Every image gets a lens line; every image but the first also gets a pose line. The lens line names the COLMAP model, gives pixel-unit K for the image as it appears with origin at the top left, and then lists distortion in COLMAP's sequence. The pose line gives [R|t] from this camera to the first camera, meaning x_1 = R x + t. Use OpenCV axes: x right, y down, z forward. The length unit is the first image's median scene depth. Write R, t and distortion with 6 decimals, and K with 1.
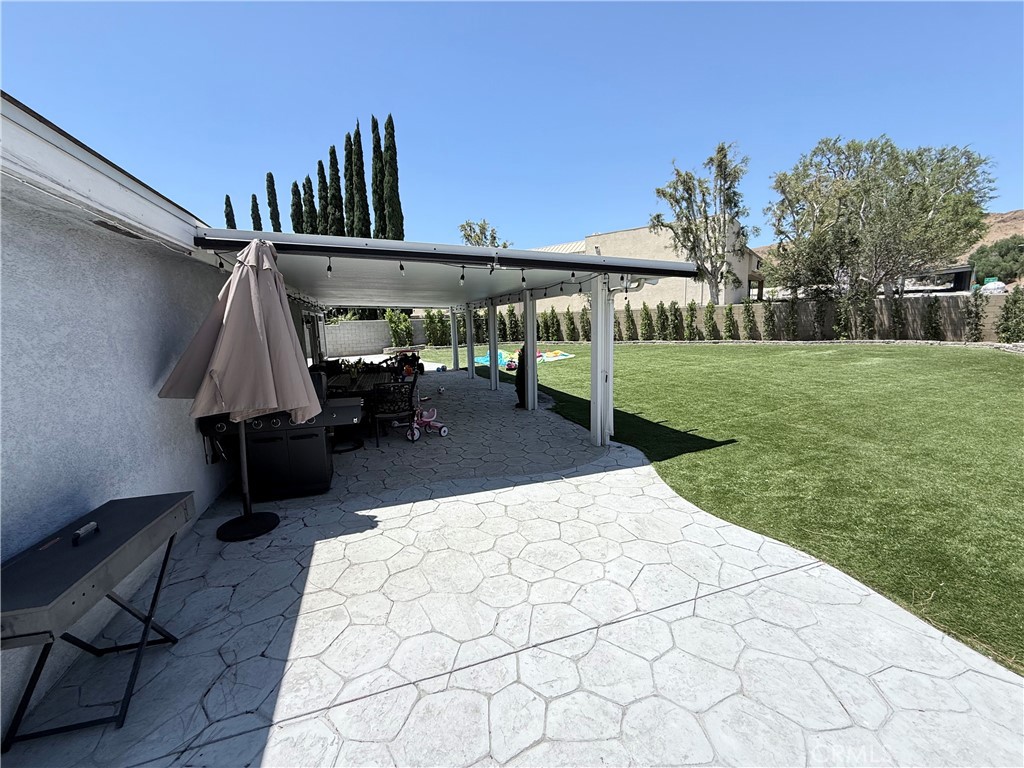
lens RADIAL K [[407.0, 0, 512.0], [0, 407.0, 384.0], [0, 0, 1]] dist [-0.001734, -0.000104]
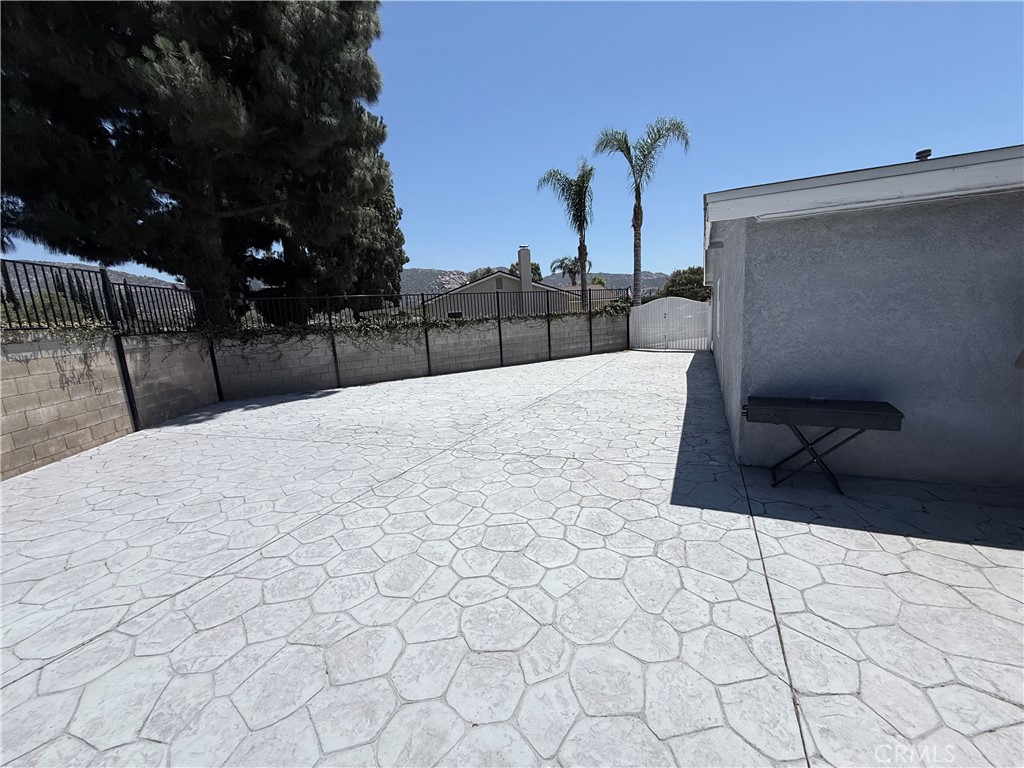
lens RADIAL K [[407.0, 0, 512.0], [0, 407.0, 384.0], [0, 0, 1]] dist [-0.001734, -0.000104]
pose [[-0.681572, 0.198806, -0.704227, 1.186370], [-0.026757, 0.954972, 0.295488, -0.217042], [0.731261, 0.220240, -0.645563, 1.135397]]
